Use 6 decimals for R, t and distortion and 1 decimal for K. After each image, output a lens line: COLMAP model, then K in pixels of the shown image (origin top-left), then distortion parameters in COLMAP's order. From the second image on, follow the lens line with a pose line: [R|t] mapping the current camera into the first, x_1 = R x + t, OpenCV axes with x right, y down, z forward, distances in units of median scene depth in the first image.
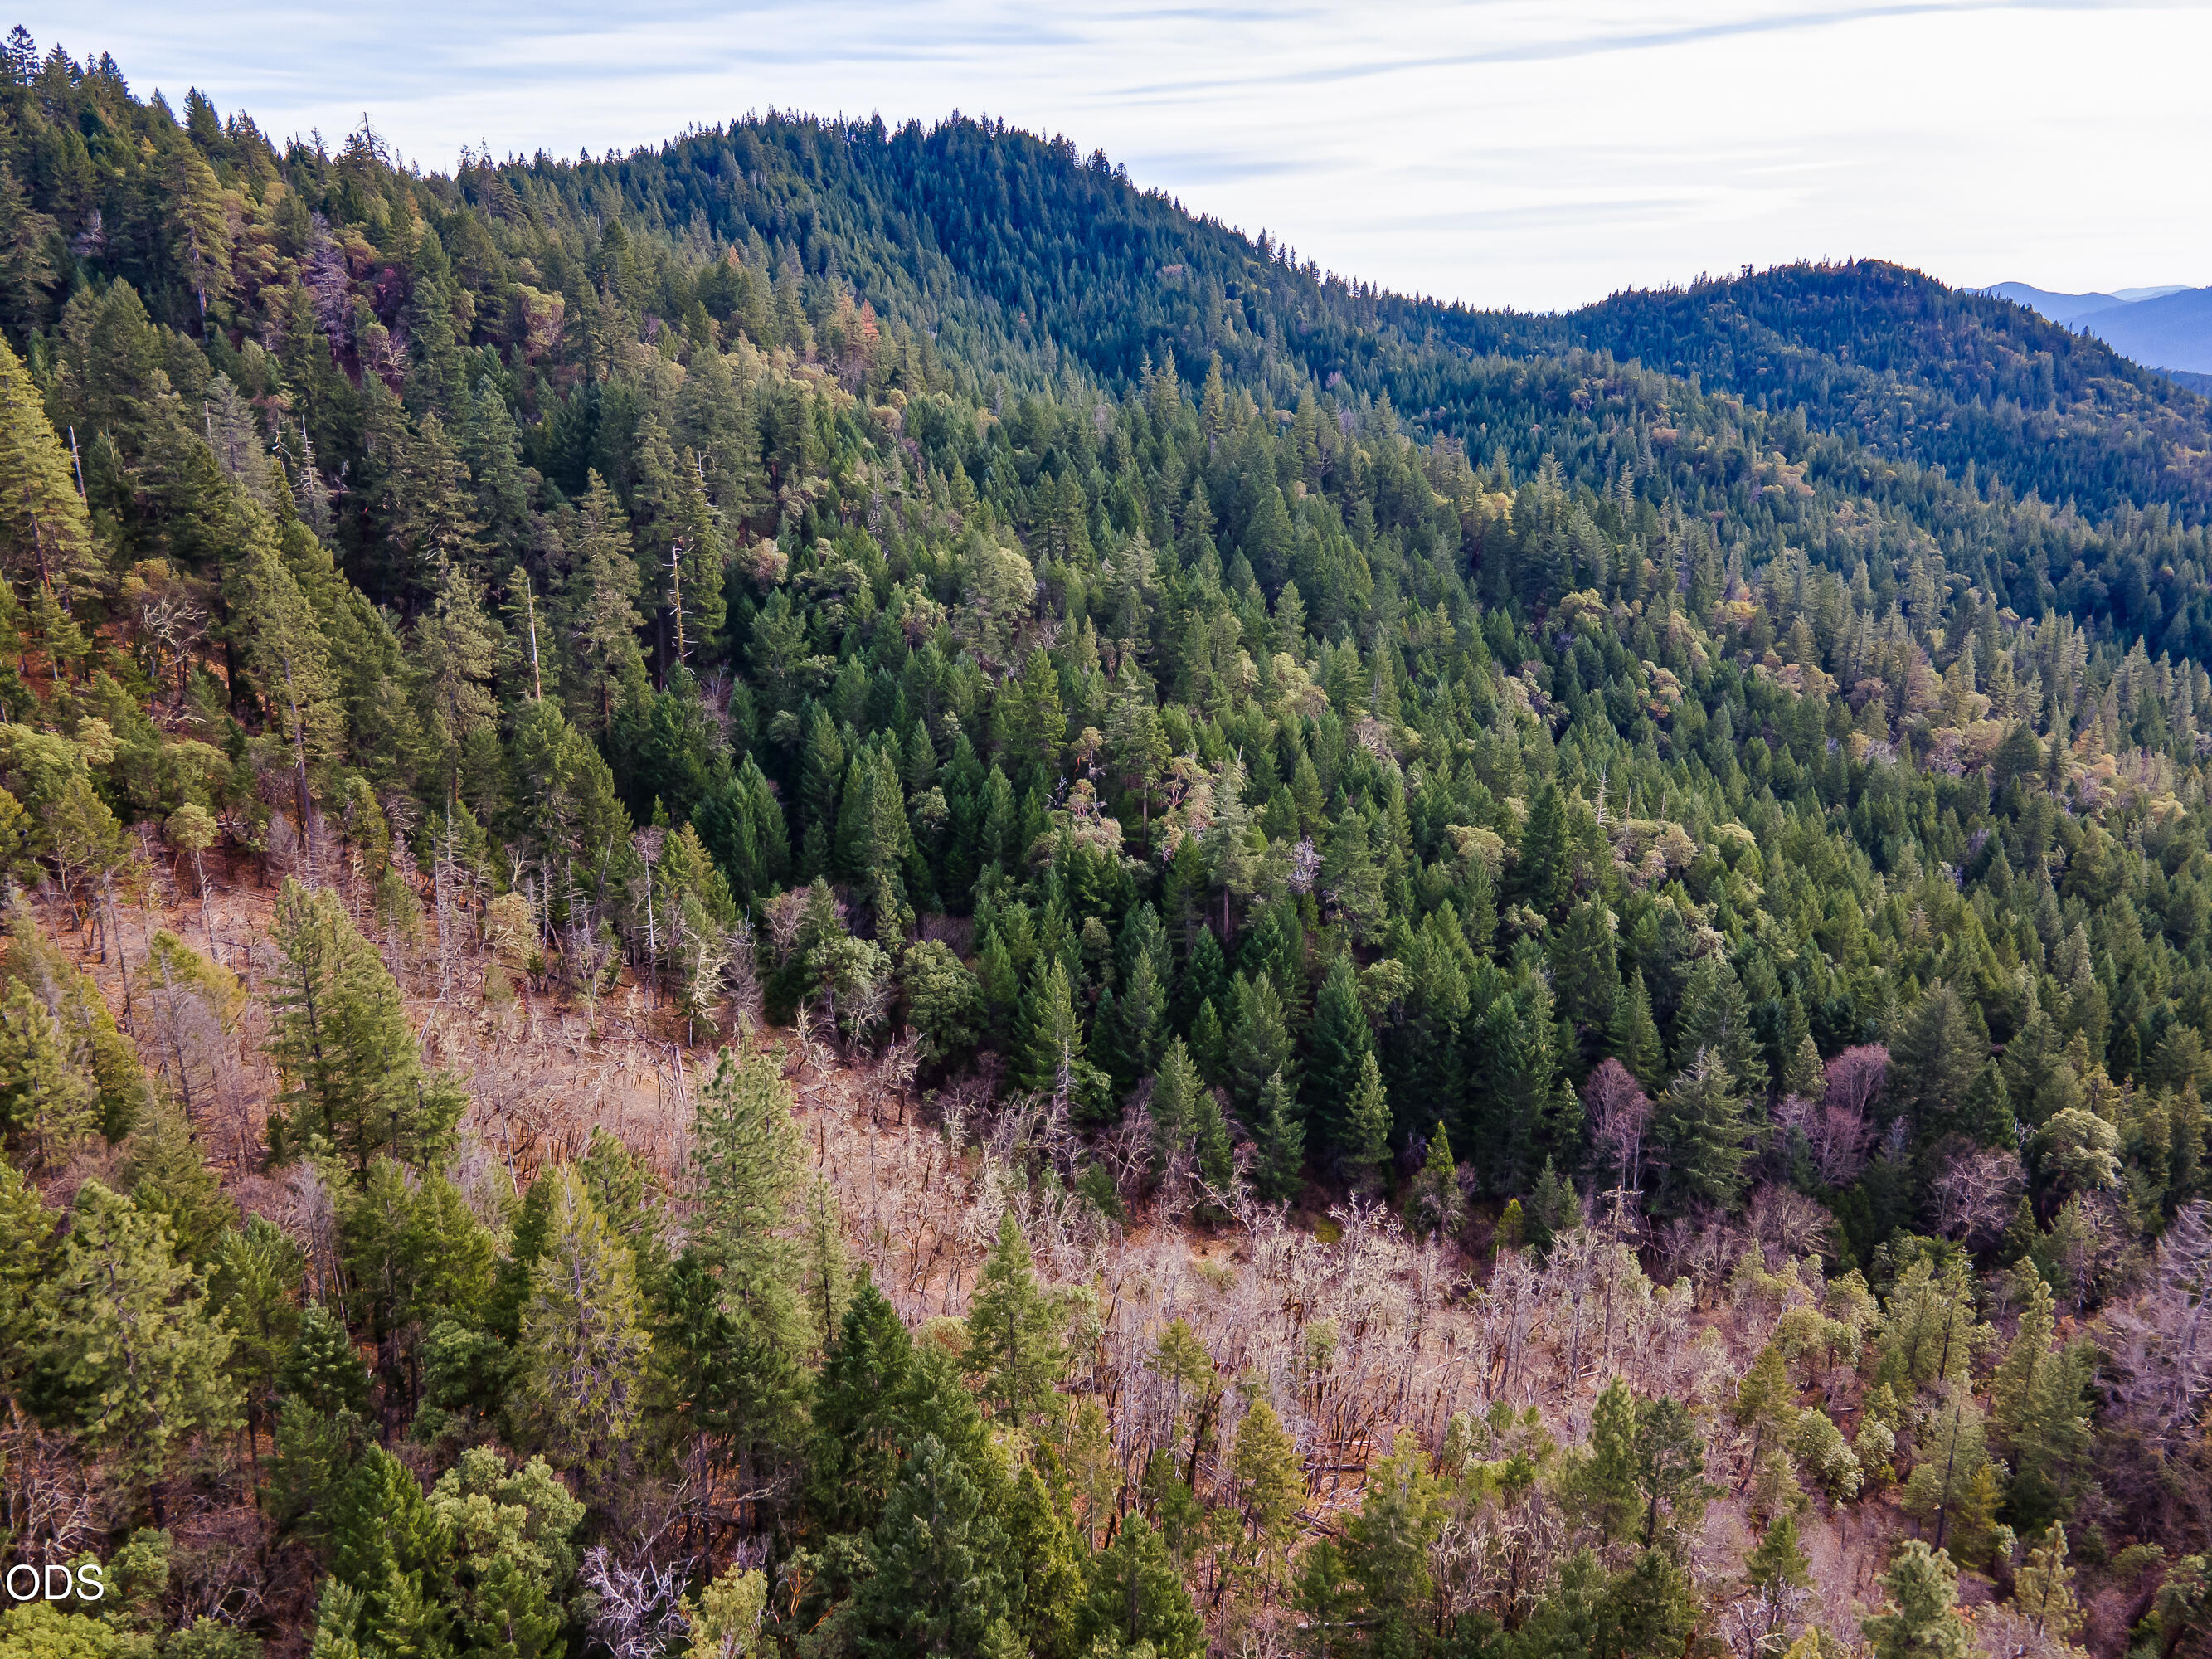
lens RADIAL K [[1619.2, 0, 1106.0], [0, 1619.2, 829.5], [0, 0, 1]] dist [0.020868, 0.056367]
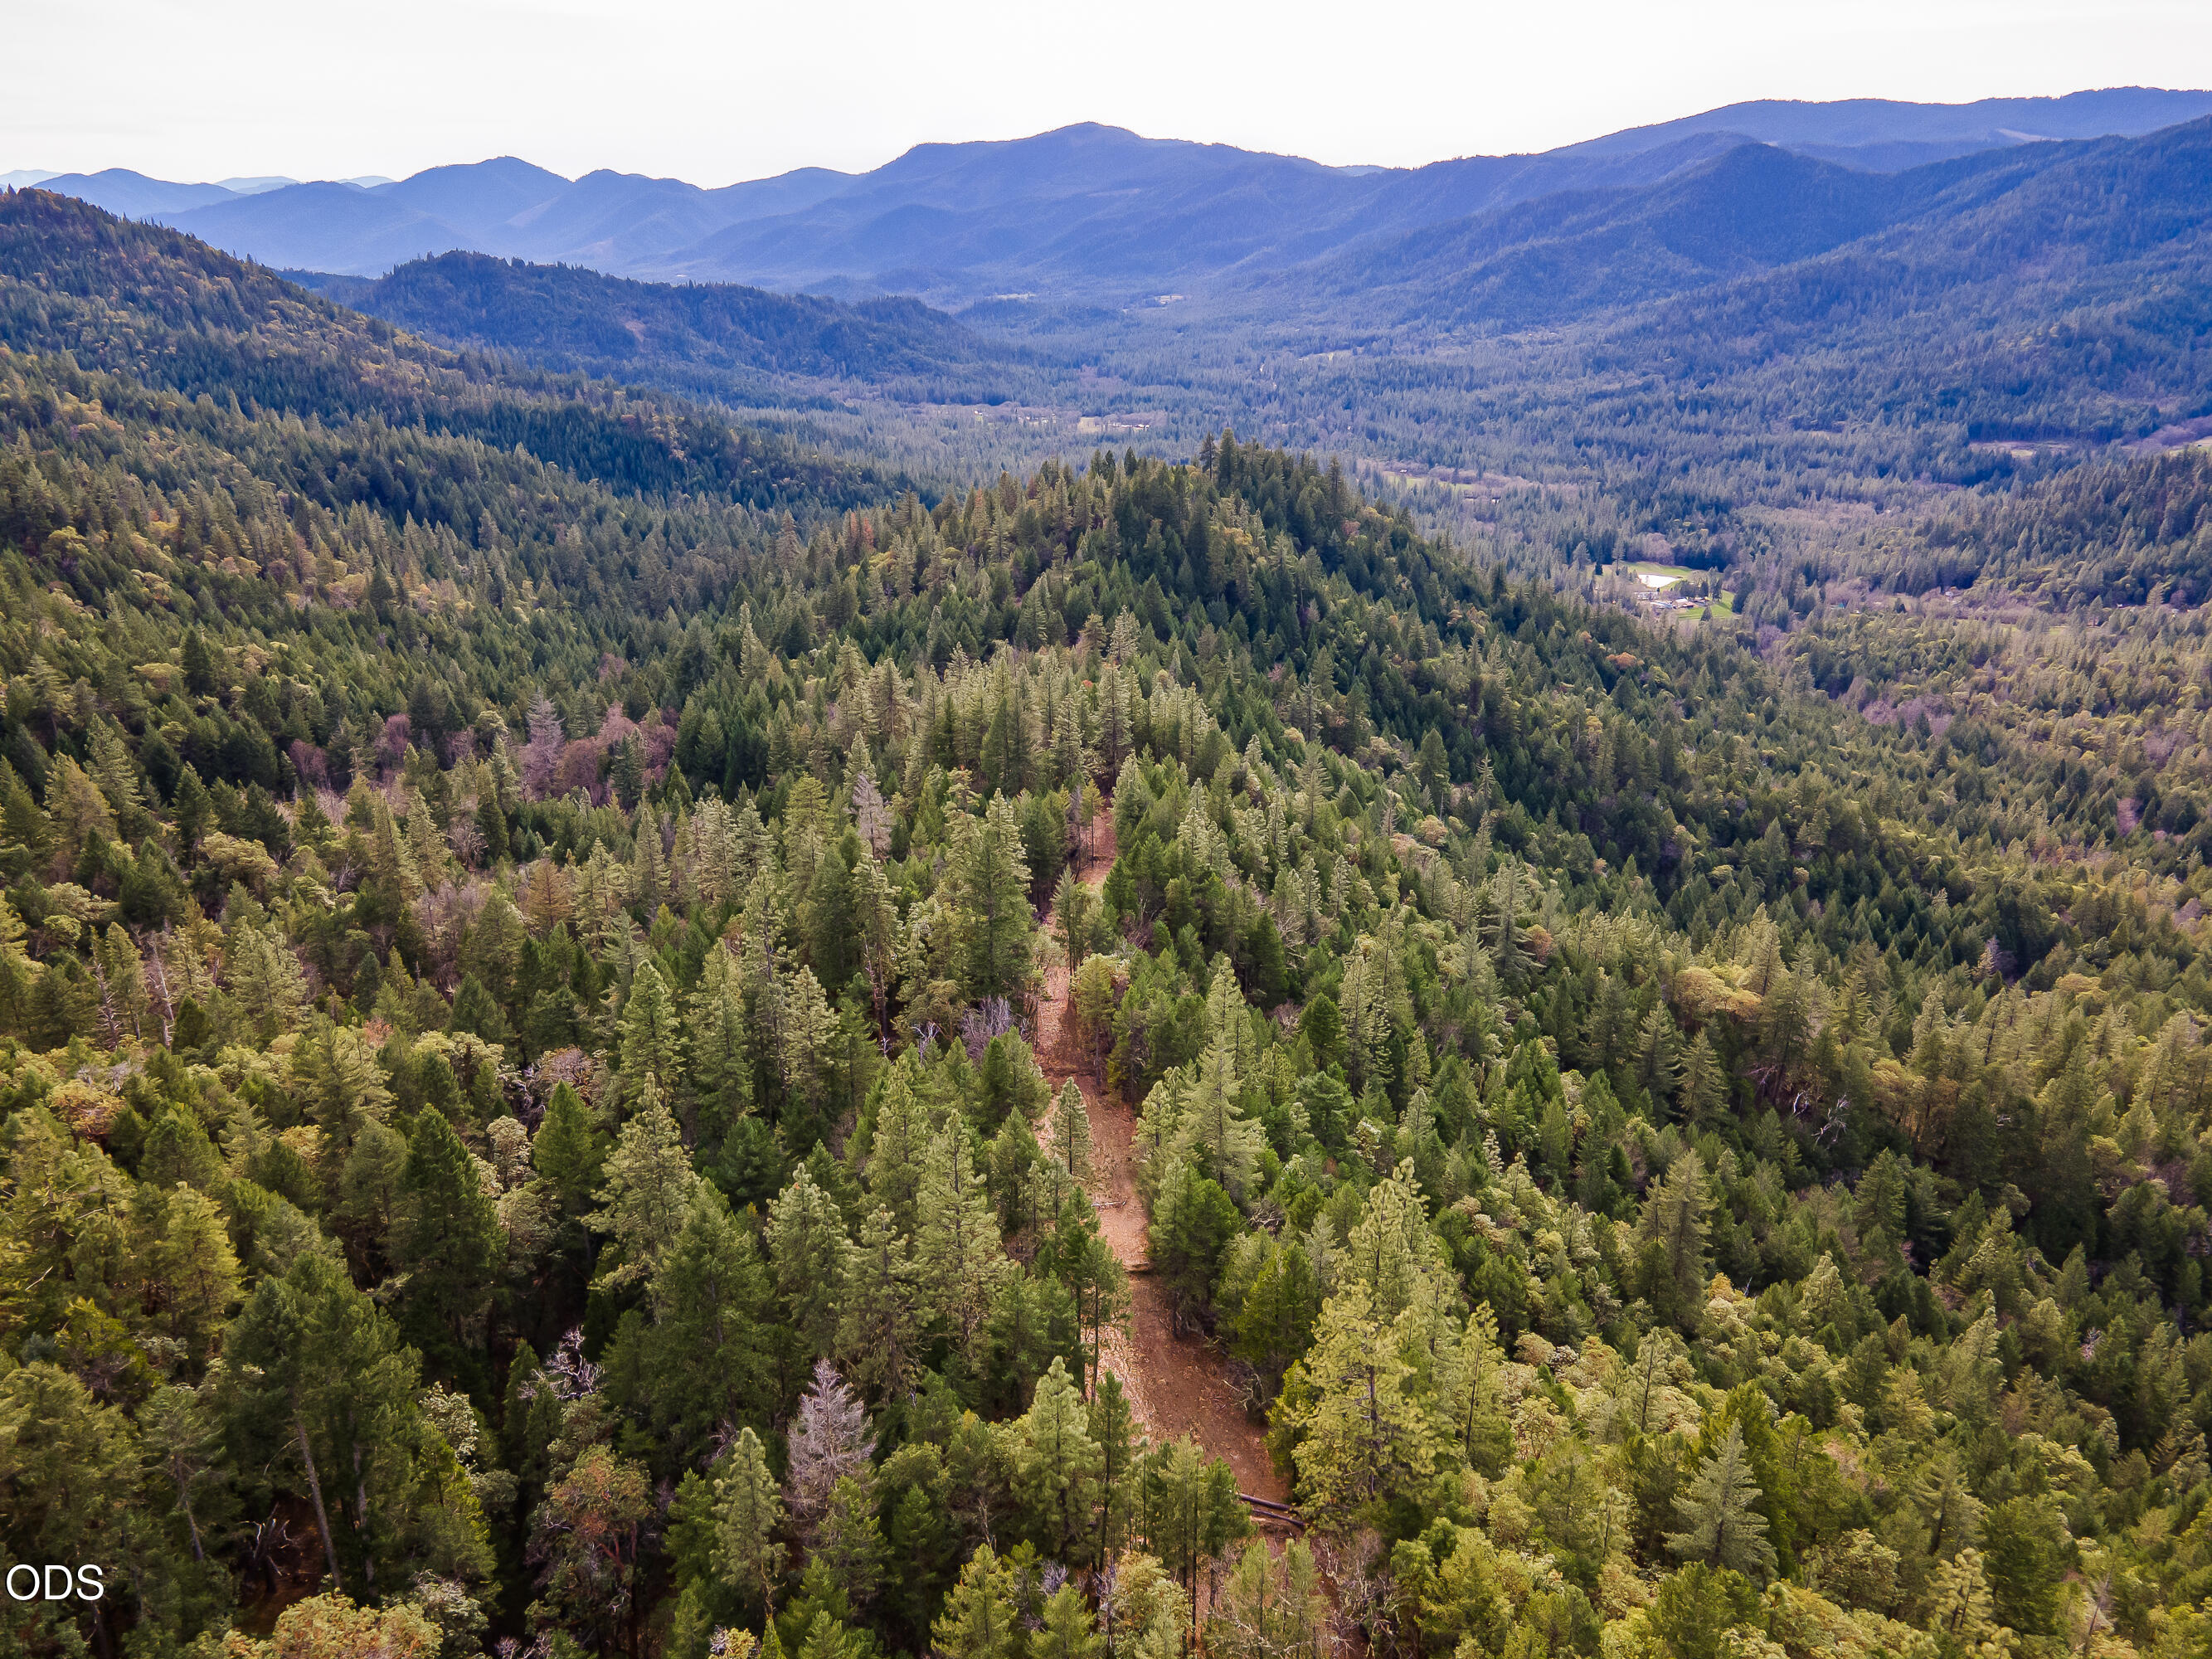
lens RADIAL K [[1619.2, 0, 1106.0], [0, 1619.2, 829.5], [0, 0, 1]] dist [0.020868, 0.056367]
pose [[0.548782, -0.295685, 0.781927, -0.136876], [0.245638, 0.951102, 0.187262, 0.018996], [-0.799063, 0.089305, 0.594579, -0.187115]]
